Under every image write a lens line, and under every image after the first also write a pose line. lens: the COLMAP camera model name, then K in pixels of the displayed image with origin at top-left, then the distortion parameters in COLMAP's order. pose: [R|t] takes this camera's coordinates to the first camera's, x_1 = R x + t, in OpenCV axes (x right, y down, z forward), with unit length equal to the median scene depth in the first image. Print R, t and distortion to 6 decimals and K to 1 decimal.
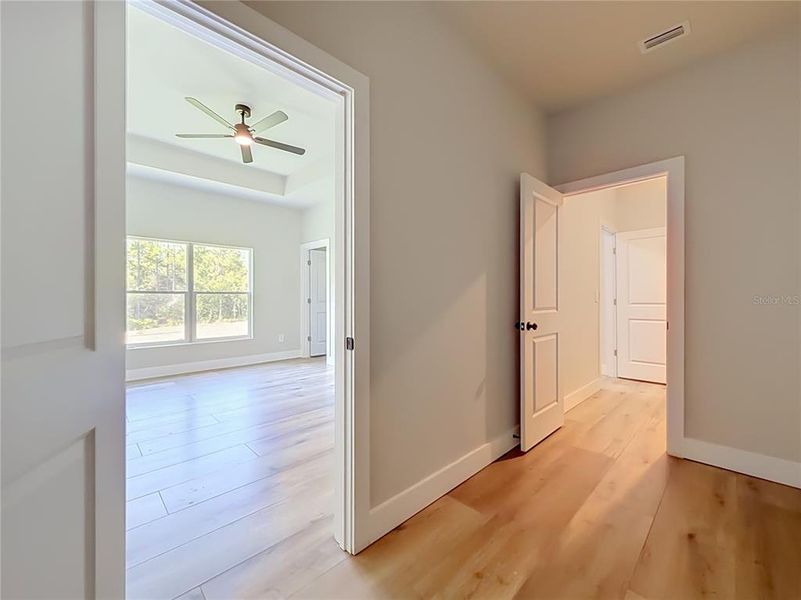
lens RADIAL K [[328.5, 0, 399.7], [0, 328.5, 295.2], [0, 0, 1]] dist [-0.000134, 0.000012]
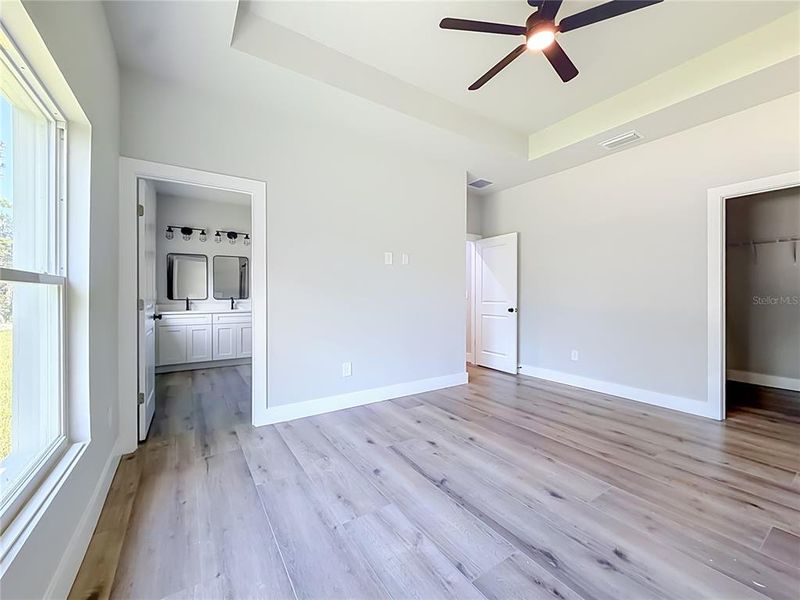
lens RADIAL K [[322.0, 0, 396.3], [0, 322.0, 297.6], [0, 0, 1]] dist [0.000593, 0.000039]
pose [[0.199085, -0.004902, 0.979970, -0.599868], [-0.004006, 0.999975, 0.005816, 0.003385], [-0.979974, -0.005084, 0.199061, 0.616476]]
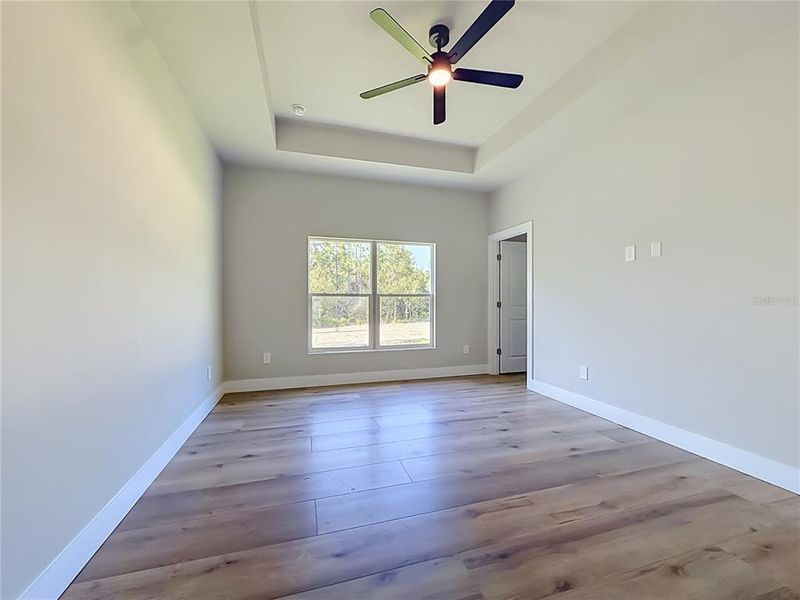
lens RADIAL K [[326.1, 0, 401.0], [0, 326.1, 297.5], [0, 0, 1]] dist [-0.000482, 0.000142]
pose [[0.887346, -0.003343, -0.461091, -0.120078], [0.002110, 0.999993, -0.003190, 0.001533], [0.461099, 0.001858, 0.887347, 0.180817]]
